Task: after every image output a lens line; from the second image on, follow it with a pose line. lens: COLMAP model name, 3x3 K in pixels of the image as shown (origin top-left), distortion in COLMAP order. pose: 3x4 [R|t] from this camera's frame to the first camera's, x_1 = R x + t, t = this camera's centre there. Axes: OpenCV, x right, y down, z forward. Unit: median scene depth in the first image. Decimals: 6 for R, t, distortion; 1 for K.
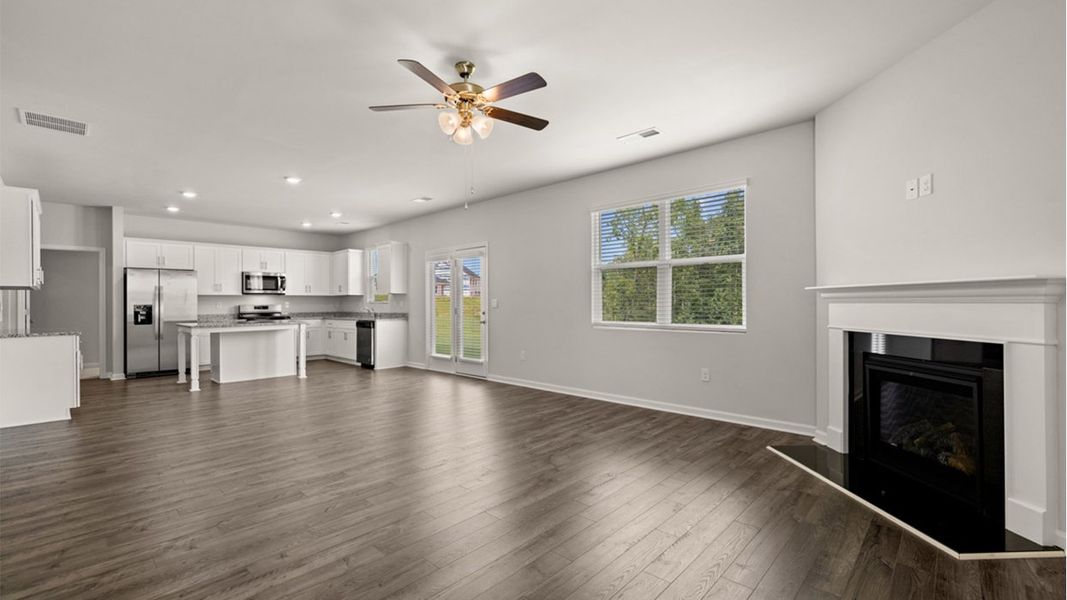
lens RADIAL K [[440.1, 0, 533.5], [0, 440.1, 300.0], [0, 0, 1]] dist [0.001219, 0.000137]
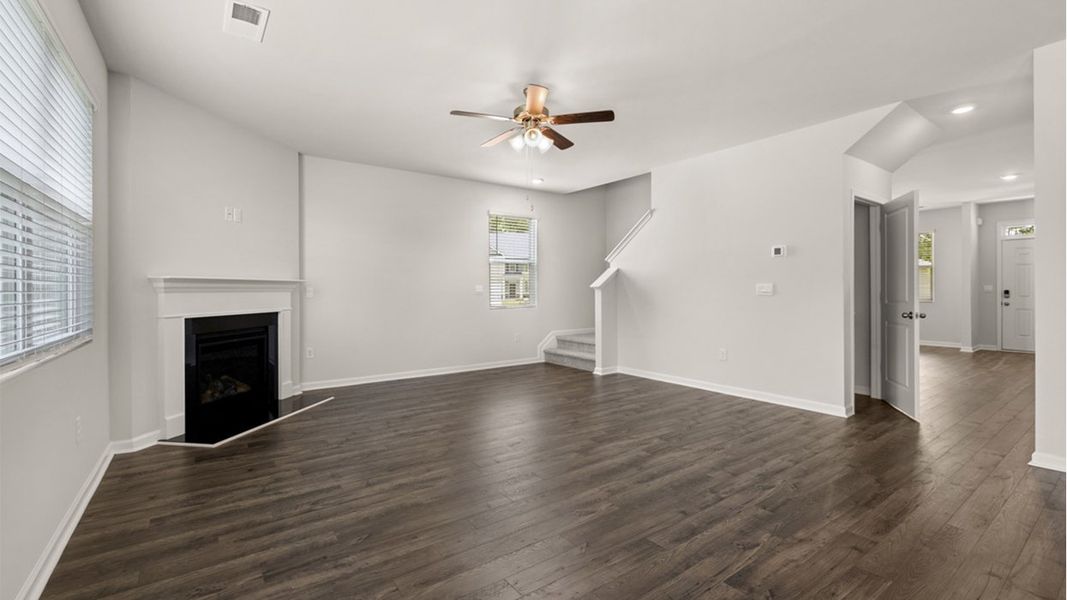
lens RADIAL K [[455.2, 0, 533.5], [0, 455.2, 300.0], [0, 0, 1]] dist [-0.001065, -0.000093]
pose [[-0.983598, 0.007257, 0.180228, -0.314958], [0.009623, 0.999879, 0.012259, 0.018076], [-0.180117, 0.013793, -0.983549, 1.840447]]
